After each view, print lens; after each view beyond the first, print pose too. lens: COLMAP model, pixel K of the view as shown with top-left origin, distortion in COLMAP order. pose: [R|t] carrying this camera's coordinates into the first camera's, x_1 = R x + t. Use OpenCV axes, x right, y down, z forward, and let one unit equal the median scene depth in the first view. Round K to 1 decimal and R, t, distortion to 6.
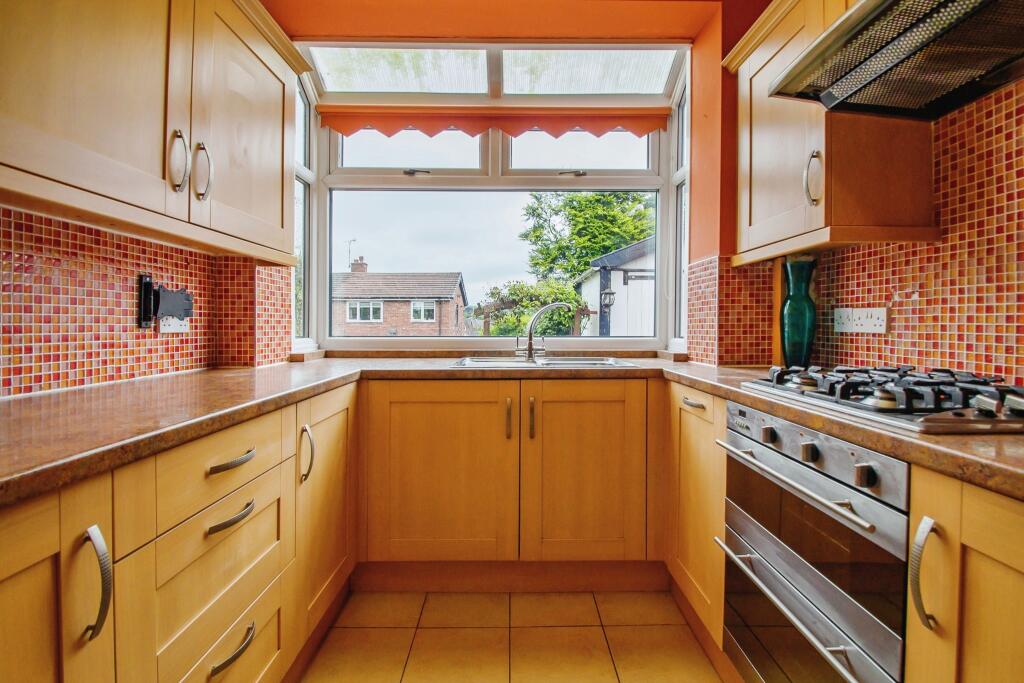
lens RADIAL K [[473.0, 0, 516.0], [0, 473.0, 313.4], [0, 0, 1]] dist [0.002341, -0.010016]
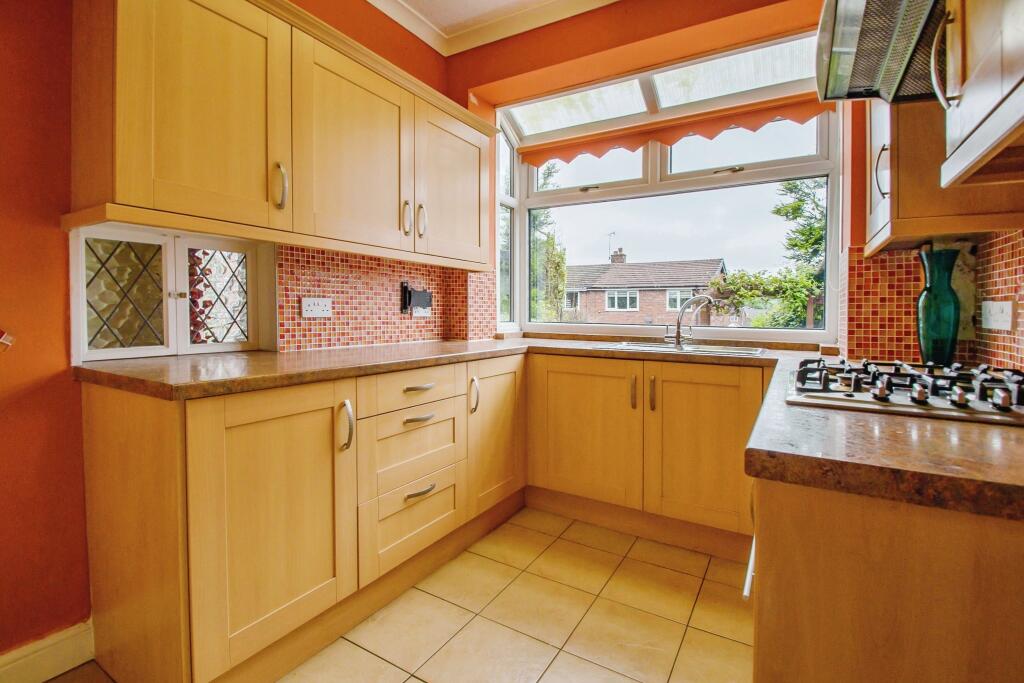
lens RADIAL K [[473.0, 0, 516.0], [0, 473.0, 313.4], [0, 0, 1]] dist [0.002341, -0.010016]
pose [[0.849767, 0.012652, -0.527006, 0.360964], [-0.000208, 0.999720, 0.023665, -0.007546], [0.527158, -0.020001, 0.849532, -0.184609]]
